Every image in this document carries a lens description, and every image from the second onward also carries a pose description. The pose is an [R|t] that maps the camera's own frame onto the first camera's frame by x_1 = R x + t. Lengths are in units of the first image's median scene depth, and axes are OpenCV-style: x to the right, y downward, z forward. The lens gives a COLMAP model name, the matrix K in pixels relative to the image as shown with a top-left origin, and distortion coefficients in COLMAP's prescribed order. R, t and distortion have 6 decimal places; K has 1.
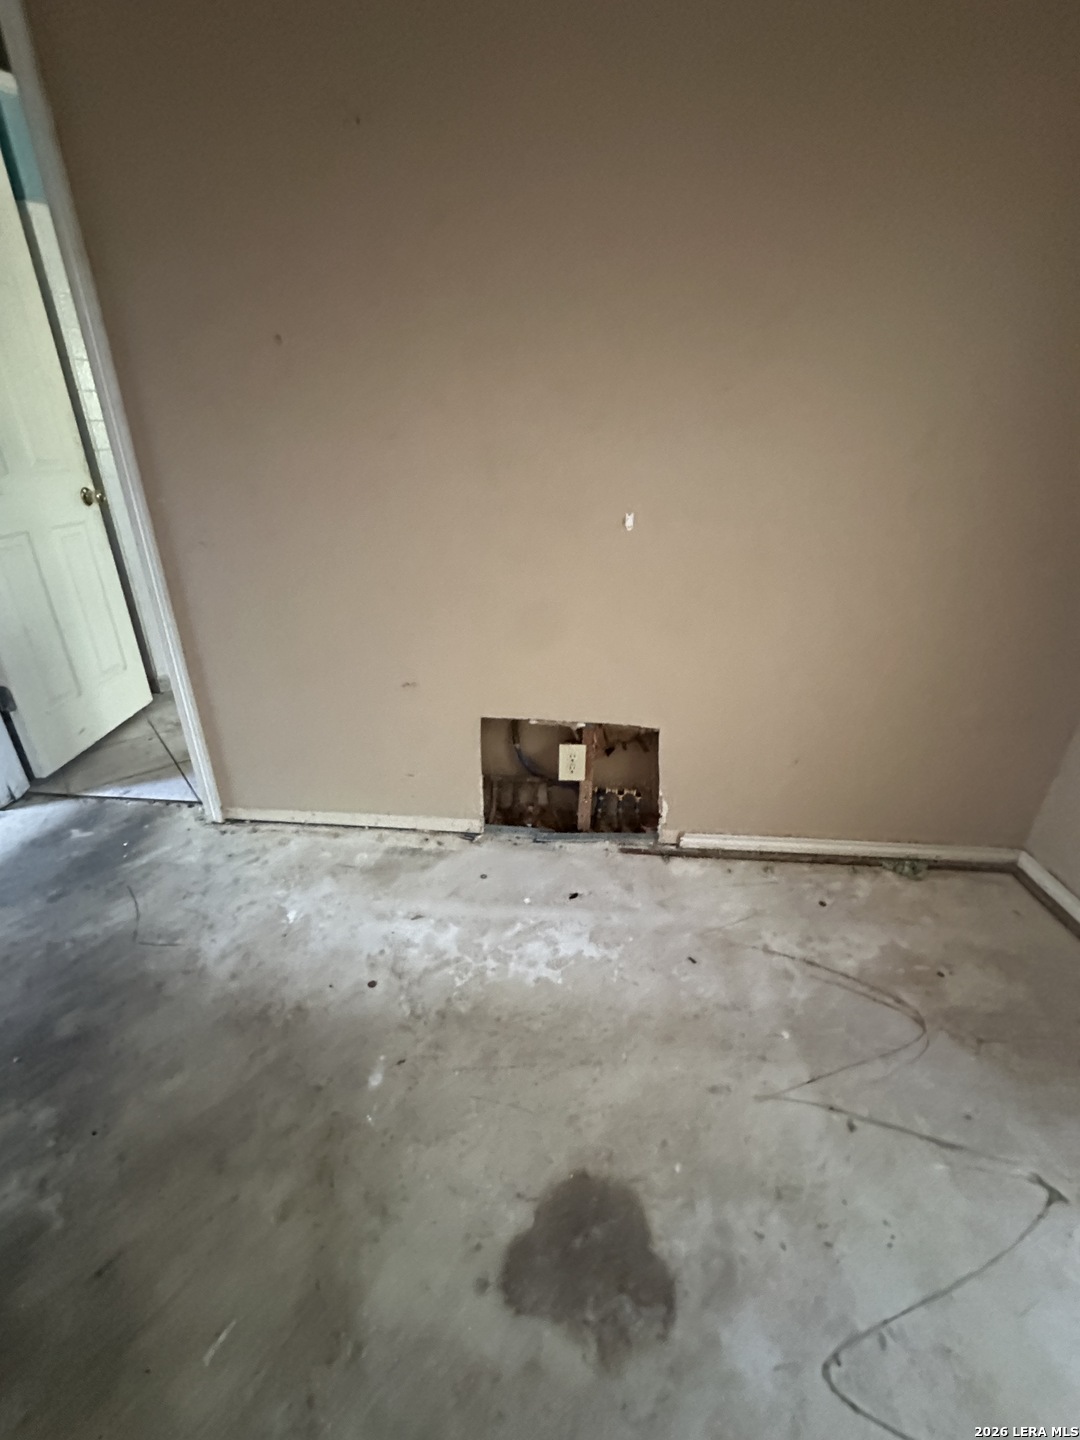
lens RADIAL K [[578.5, 0, 537.3], [0, 578.5, 721.6], [0, 0, 1]] dist [-0.002901, -0.000036]
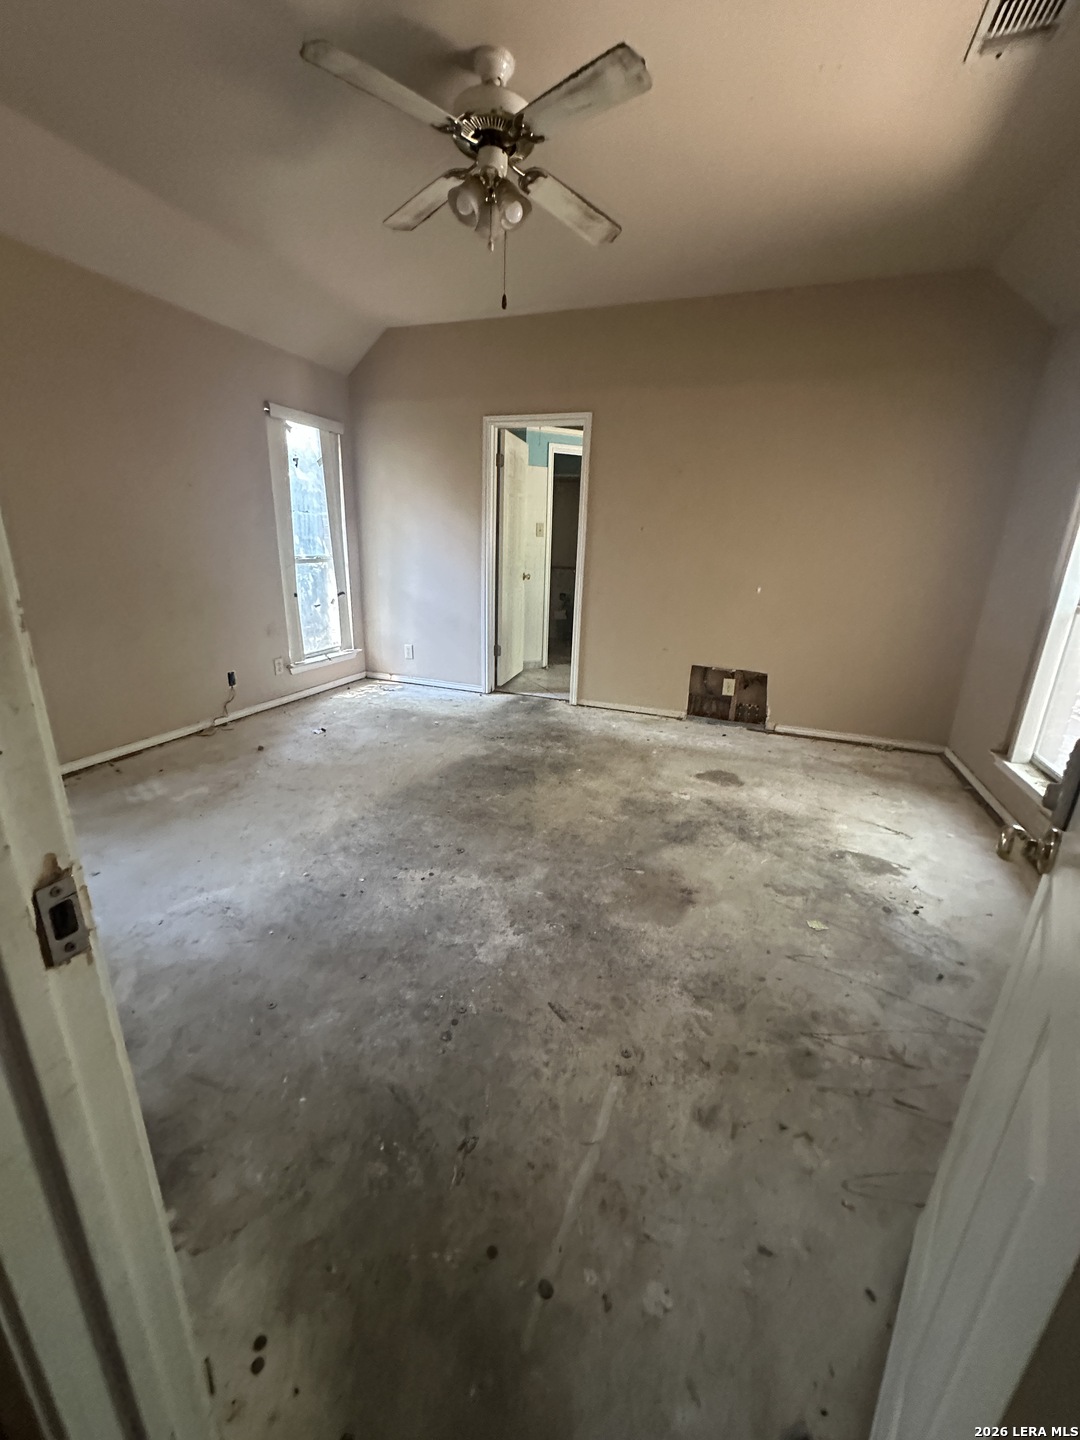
lens RADIAL K [[578.5, 0, 539.4], [0, 578.5, 722.3], [0, 0, 1]] dist [-0.002901, -0.000036]
pose [[0.956403, 0.097436, -0.275318, -0.016078], [-0.136986, 0.982236, -0.128246, 0.623340], [0.257931, 0.160370, 0.952761, -1.450106]]
